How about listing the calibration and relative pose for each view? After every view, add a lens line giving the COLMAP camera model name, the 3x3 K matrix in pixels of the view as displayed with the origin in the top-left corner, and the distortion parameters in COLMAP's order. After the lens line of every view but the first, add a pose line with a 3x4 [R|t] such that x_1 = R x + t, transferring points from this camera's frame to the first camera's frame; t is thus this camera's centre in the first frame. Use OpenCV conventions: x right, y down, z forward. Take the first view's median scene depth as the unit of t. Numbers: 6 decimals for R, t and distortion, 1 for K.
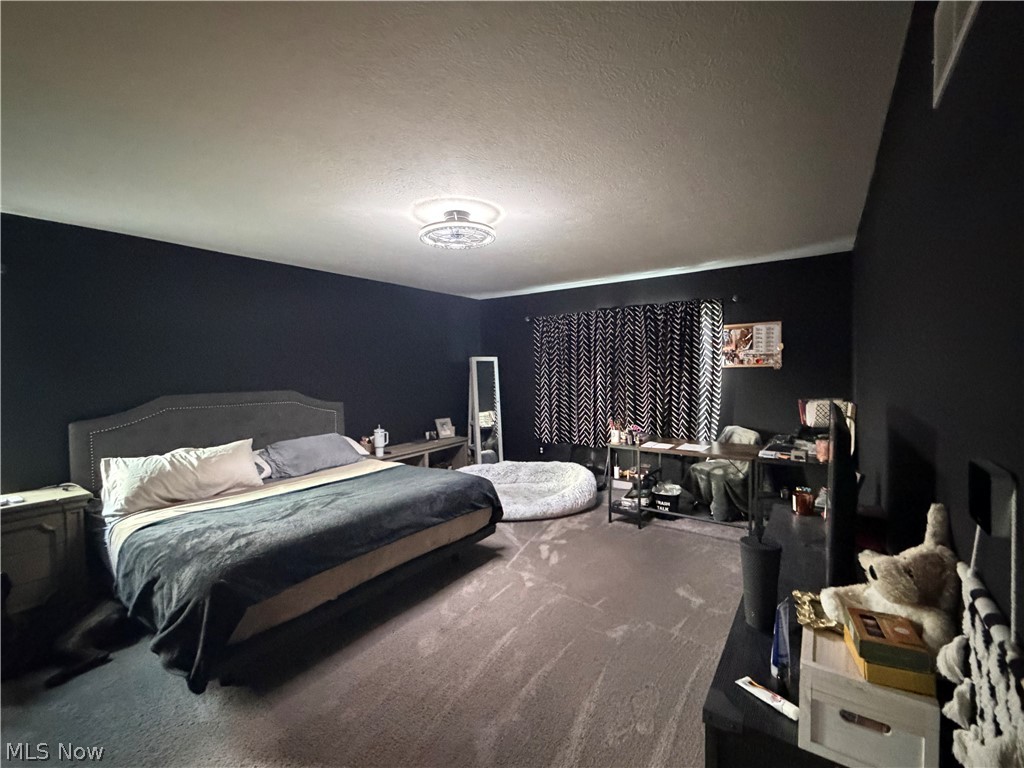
lens RADIAL K [[441.9, 0, 512.0], [0, 441.9, 384.0], [0, 0, 1]] dist [0.000057, -0.000178]
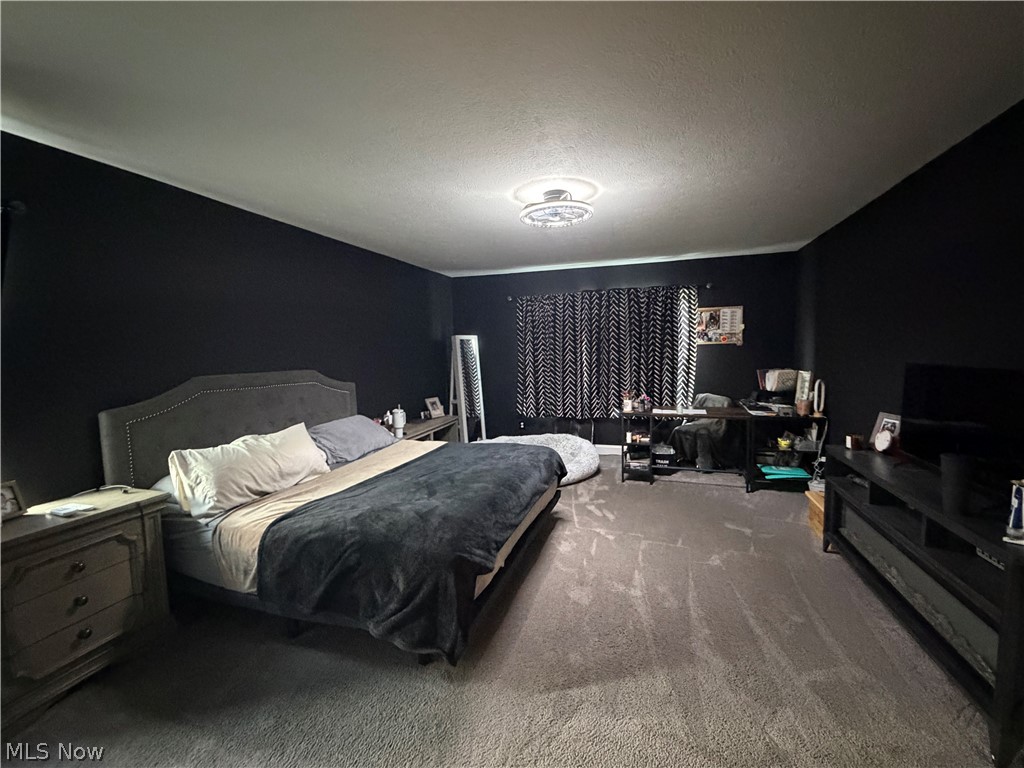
lens RADIAL K [[441.9, 0, 512.0], [0, 441.9, 384.0], [0, 0, 1]] dist [0.000057, -0.000178]
pose [[0.955613, -0.027586, 0.293330, -0.346322], [0.016083, 0.999007, 0.041555, 0.011630], [-0.294185, -0.034993, 0.955108, 0.015751]]
